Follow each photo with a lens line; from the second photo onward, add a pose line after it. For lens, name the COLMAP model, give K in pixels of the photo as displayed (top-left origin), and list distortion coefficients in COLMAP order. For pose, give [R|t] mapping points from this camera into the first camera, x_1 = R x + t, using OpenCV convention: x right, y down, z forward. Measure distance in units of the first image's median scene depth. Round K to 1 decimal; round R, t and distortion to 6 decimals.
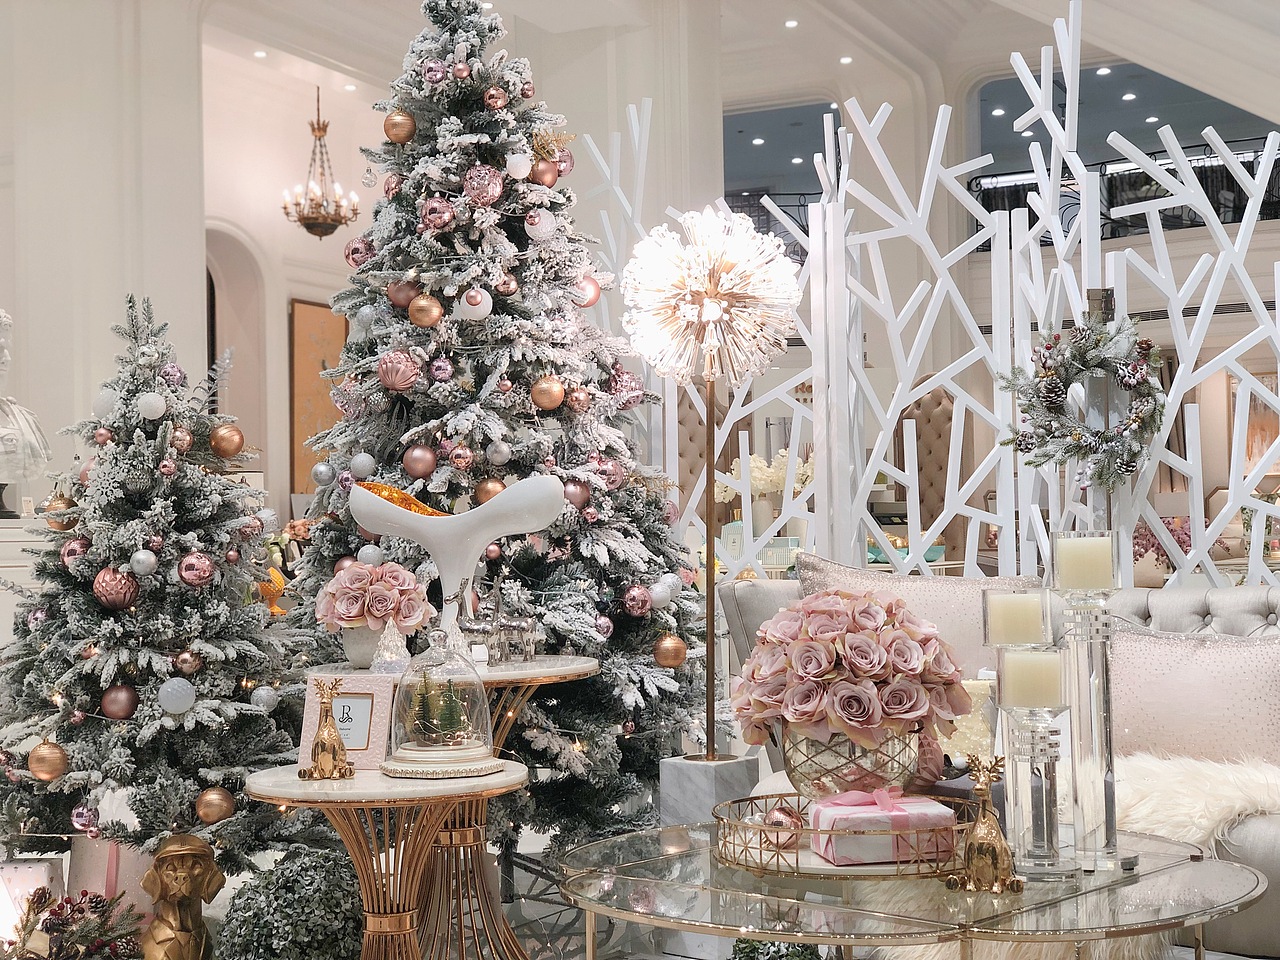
lens RADIAL K [[1961.8, 0, 640.0], [0, 1961.8, 480.0], [0, 0, 1]] dist [-0.023988, -0.057561]
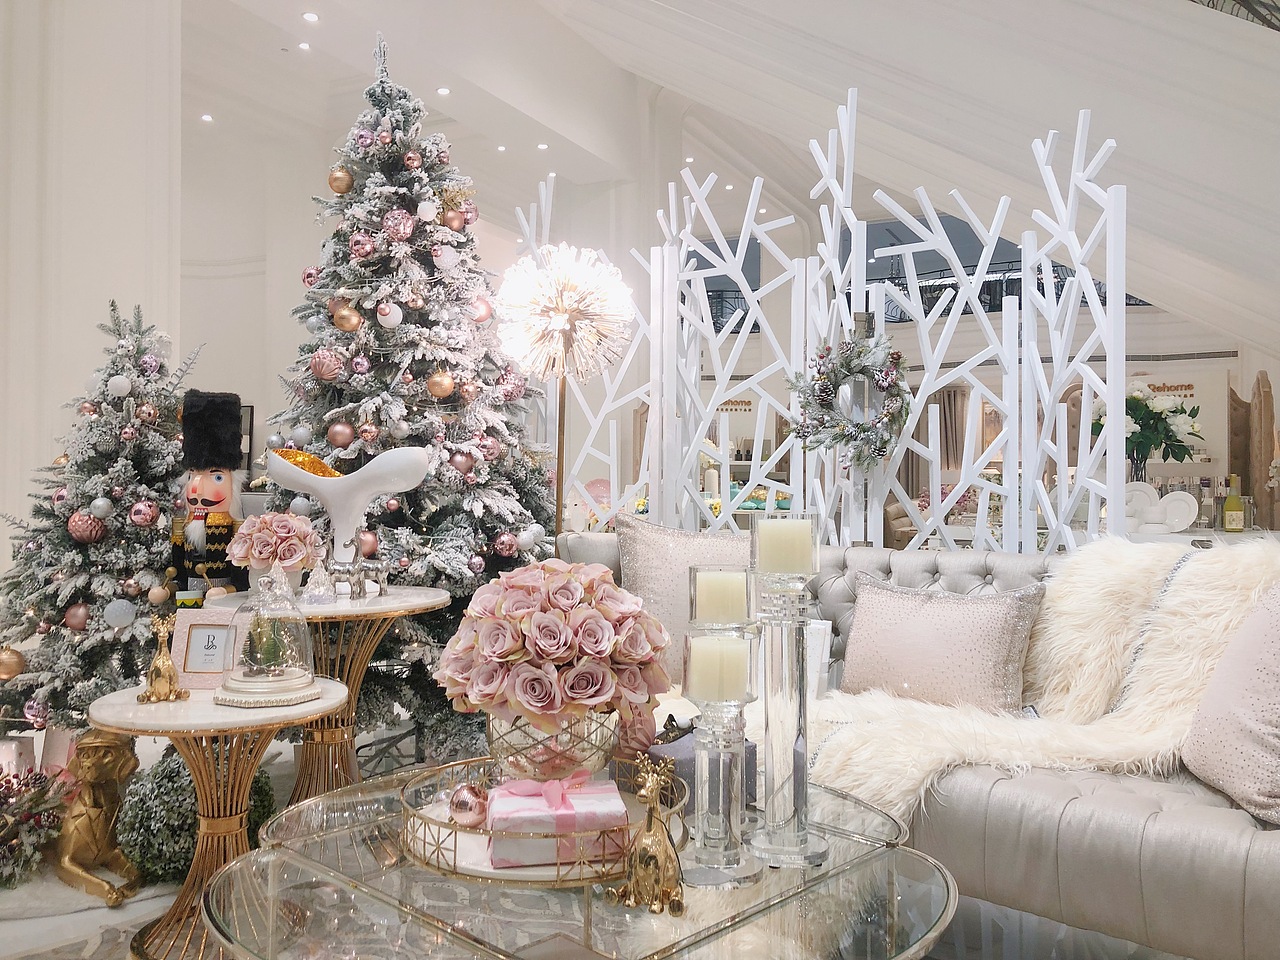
lens RADIAL K [[1024.3, 0, 668.4], [0, 1024.3, 479.4], [0, 0, 1]] dist [0.008747, -0.095335]
pose [[0.999649, 0.025127, -0.008385, 0.112839], [-0.024926, 0.999420, 0.023216, -0.000815], [0.008964, -0.022999, 0.999695, 0.319903]]
